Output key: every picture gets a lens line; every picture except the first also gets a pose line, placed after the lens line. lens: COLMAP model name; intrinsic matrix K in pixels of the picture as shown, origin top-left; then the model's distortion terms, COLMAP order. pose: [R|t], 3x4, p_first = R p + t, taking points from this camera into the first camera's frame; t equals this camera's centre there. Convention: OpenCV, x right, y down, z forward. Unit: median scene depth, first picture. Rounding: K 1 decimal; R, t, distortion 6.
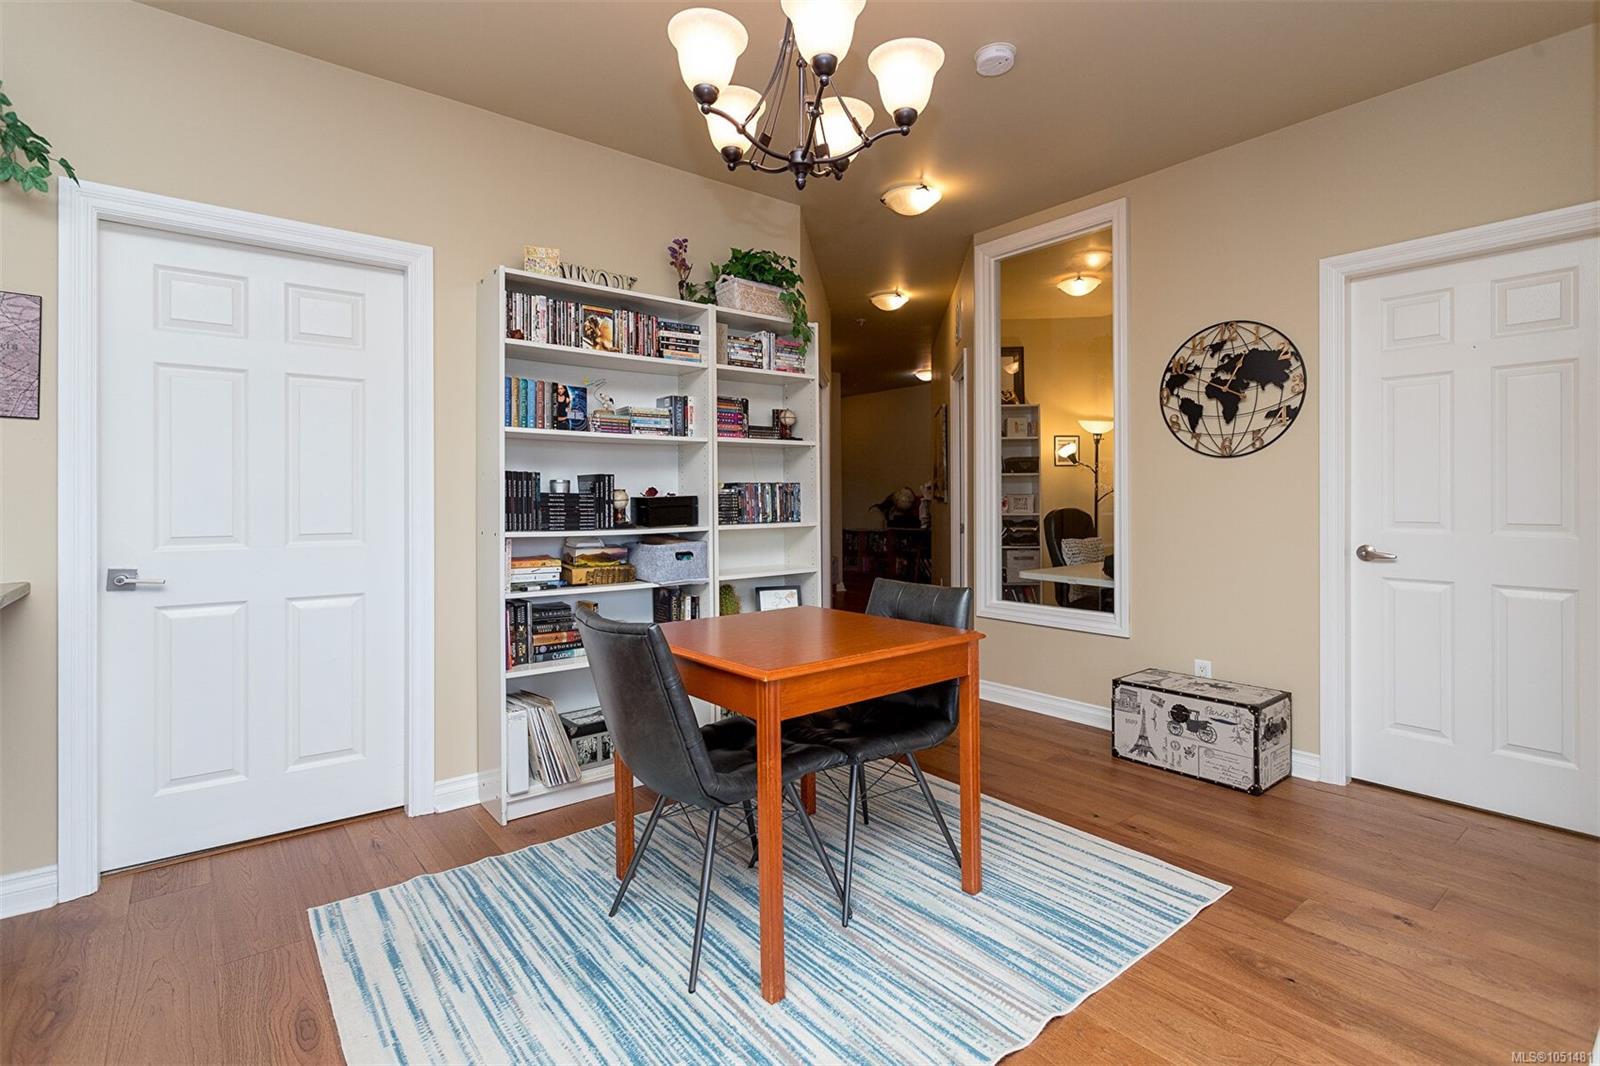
lens RADIAL K [[756.7, 0, 802.3], [0, 756.7, 498.4], [0, 0, 1]] dist [0.000826, 0.000138]
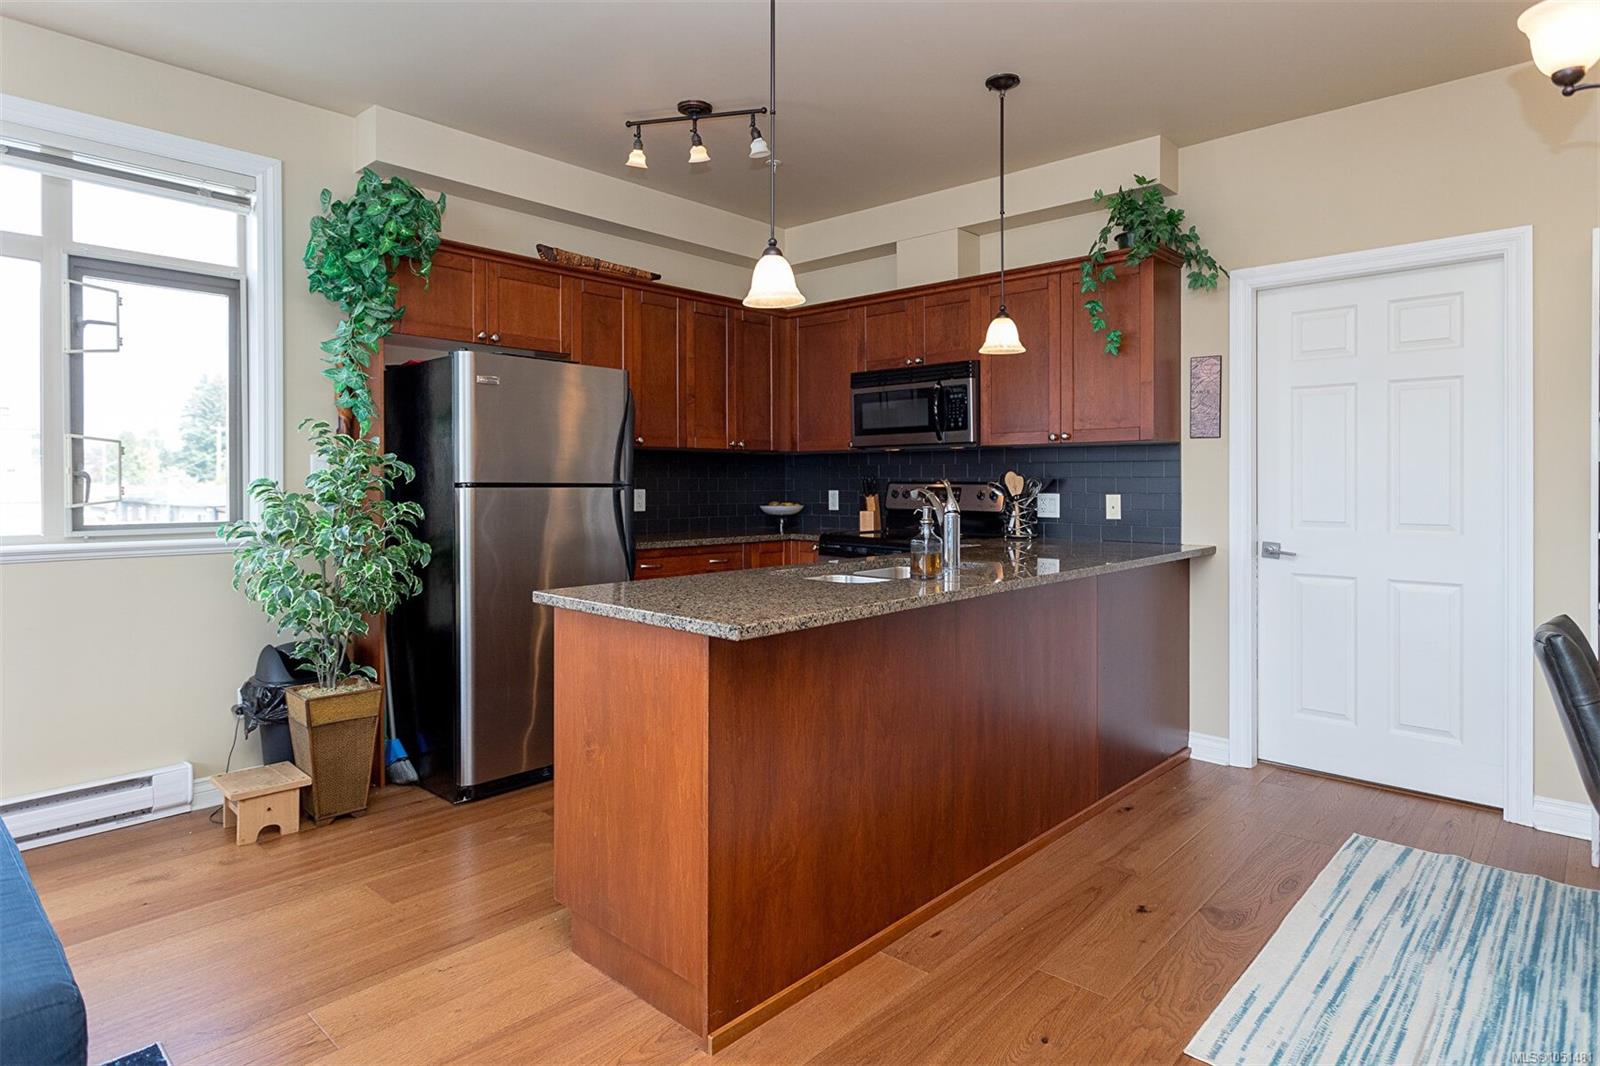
lens RADIAL K [[892.5, 0, 816.7], [0, 892.5, 485.2], [0, 0, 1]] dist [0.003594, 0.001460]
pose [[0.165722, 0.005772, -0.986156, 0.620863], [-0.002735, 0.999982, 0.005394, -0.017140], [0.986169, 0.001804, 0.165735, -0.081083]]
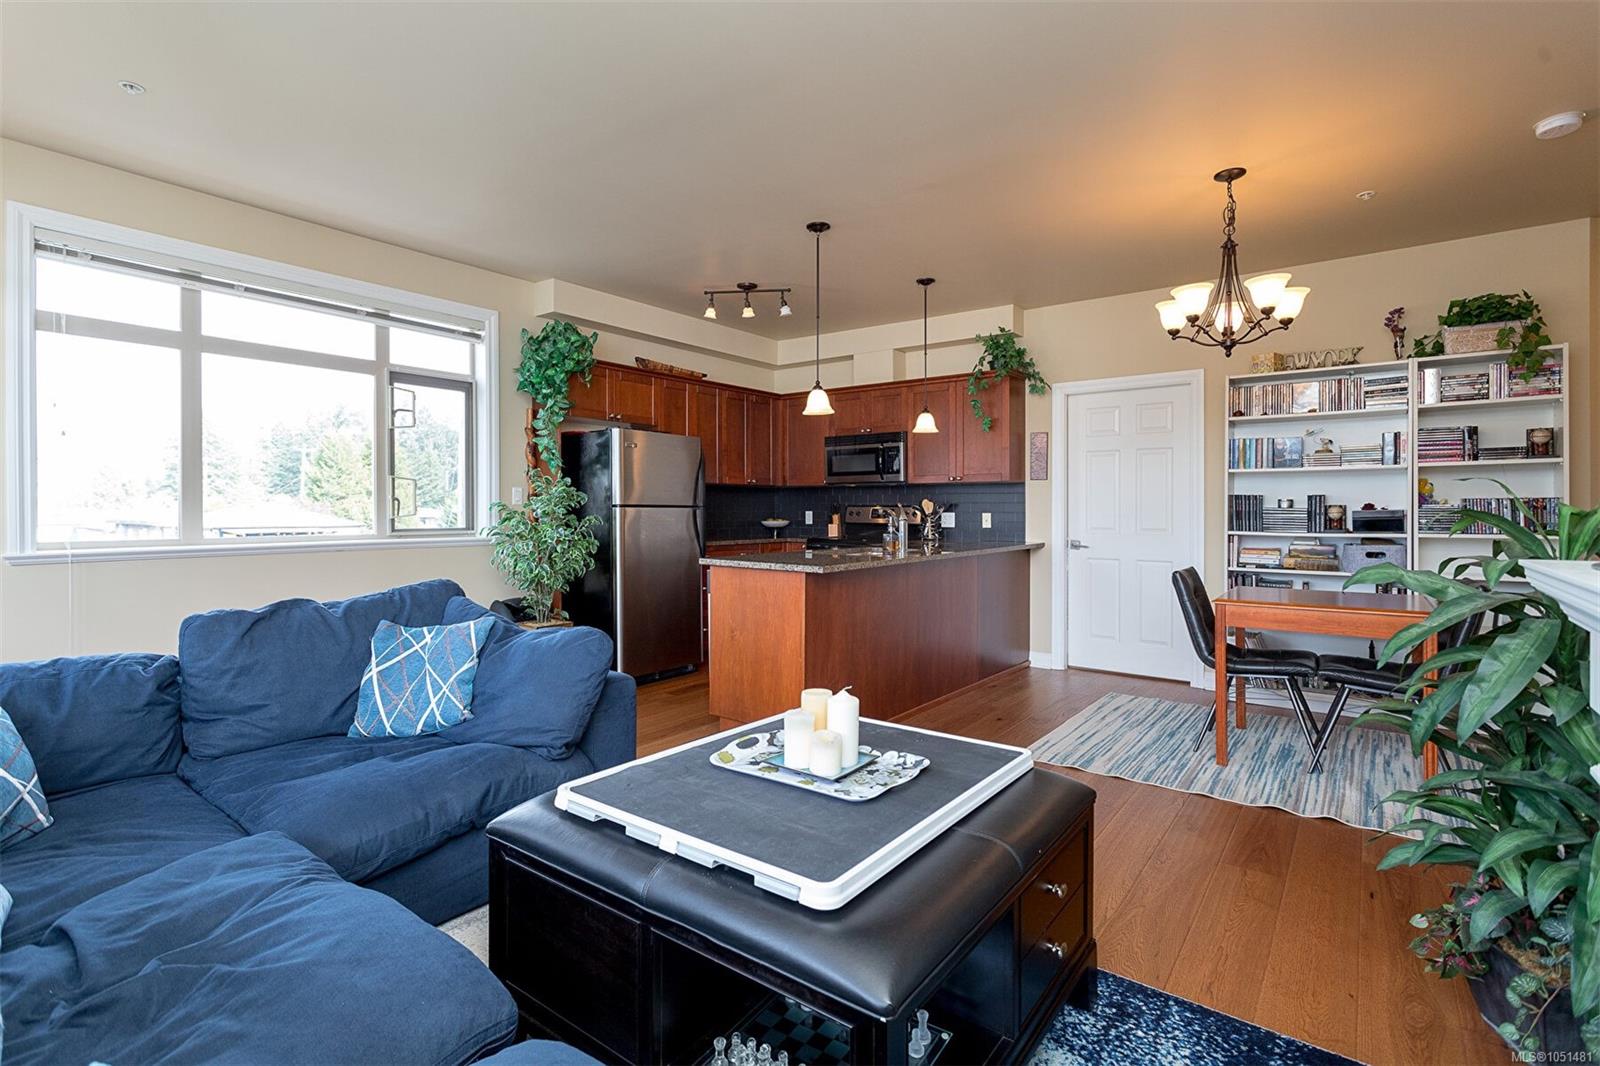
lens RADIAL K [[754.9, 0, 798.4], [0, 754.9, 511.4], [0, 0, 1]] dist [0.002211, 0.000610]
pose [[0.238472, 0.006568, -0.971127, 1.340358], [-0.004638, 0.999973, 0.005624, -0.006066], [0.971138, 0.003163, 0.238497, -0.454898]]
